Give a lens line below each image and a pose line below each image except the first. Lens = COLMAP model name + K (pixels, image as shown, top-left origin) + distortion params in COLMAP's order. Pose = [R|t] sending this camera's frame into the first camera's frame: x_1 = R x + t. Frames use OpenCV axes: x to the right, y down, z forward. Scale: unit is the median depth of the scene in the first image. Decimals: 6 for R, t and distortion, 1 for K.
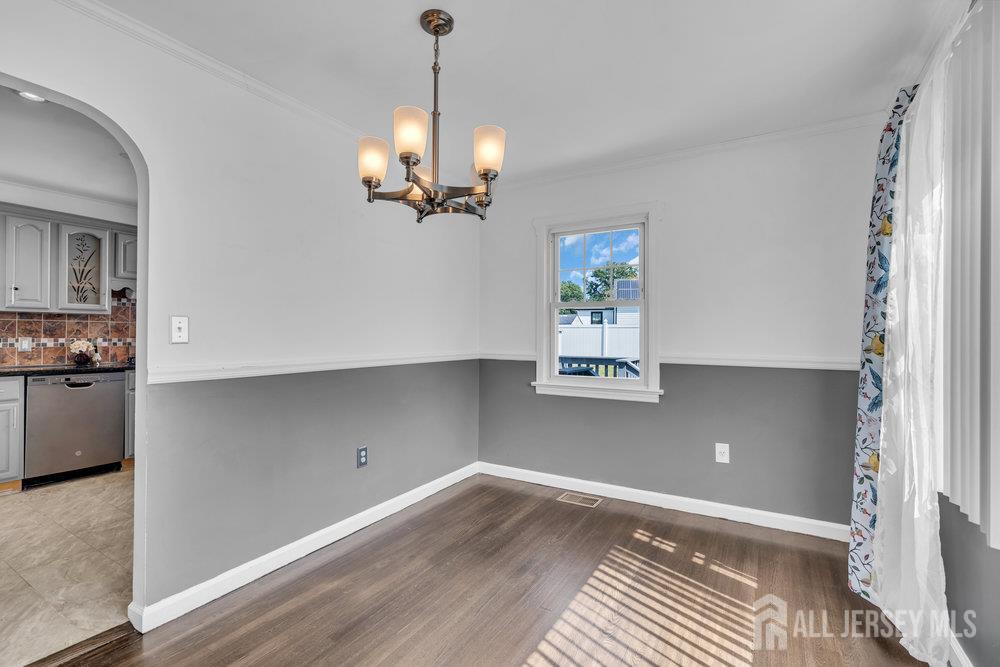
lens RADIAL K [[459.6, 0, 501.7], [0, 459.6, 332.6], [0, 0, 1]] dist [-0.004984, 0.003077]
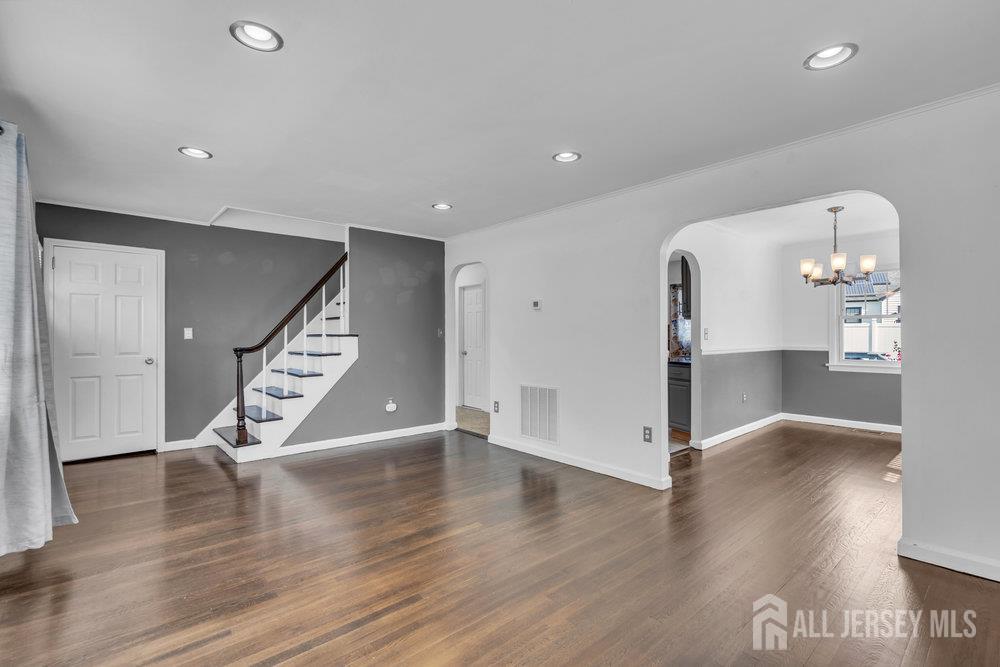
lens RADIAL K [[459.6, 0, 501.5], [0, 459.6, 334.3], [0, 0, 1]] dist [-0.004984, 0.003077]
pose [[0.952333, -0.005739, -0.305006, -0.870099], [0.007431, 0.999963, 0.004389, -0.023900], [0.304969, -0.006447, 0.952340, -1.495260]]
